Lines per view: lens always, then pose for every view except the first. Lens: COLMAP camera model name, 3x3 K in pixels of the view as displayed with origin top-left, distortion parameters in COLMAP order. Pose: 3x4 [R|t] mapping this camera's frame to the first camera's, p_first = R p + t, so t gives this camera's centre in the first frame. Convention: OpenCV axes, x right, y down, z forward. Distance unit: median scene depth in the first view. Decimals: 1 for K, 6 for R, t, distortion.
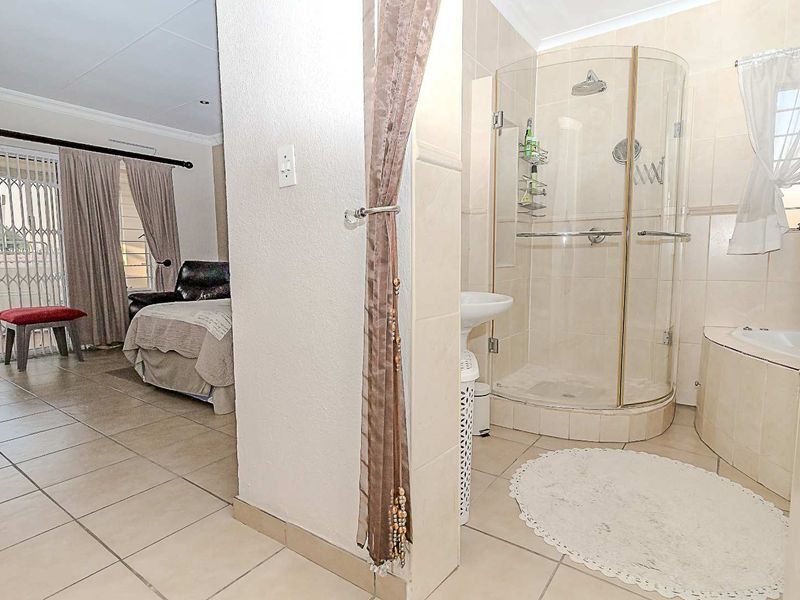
lens RADIAL K [[419.6, 0, 411.8], [0, 419.6, 299.7], [0, 0, 1]] dist [0.004730, -0.001002]
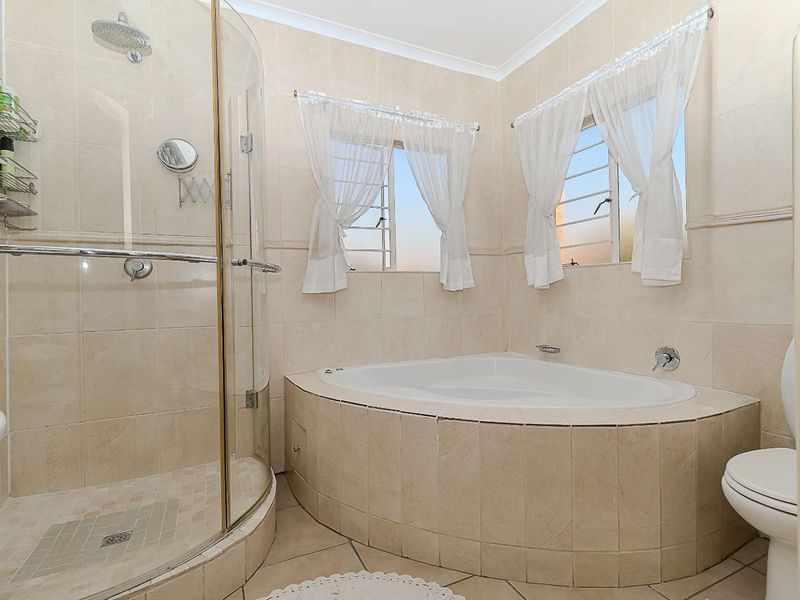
lens RADIAL K [[402.4, 0, 399.4], [0, 402.4, 295.5], [0, 0, 1]] dist [0.019892, -0.000120]
pose [[0.470508, -0.013331, 0.882295, 0.075407], [0.115420, 0.992225, -0.046558, -0.042965], [-0.874815, 0.123740, 0.468389, 0.429508]]
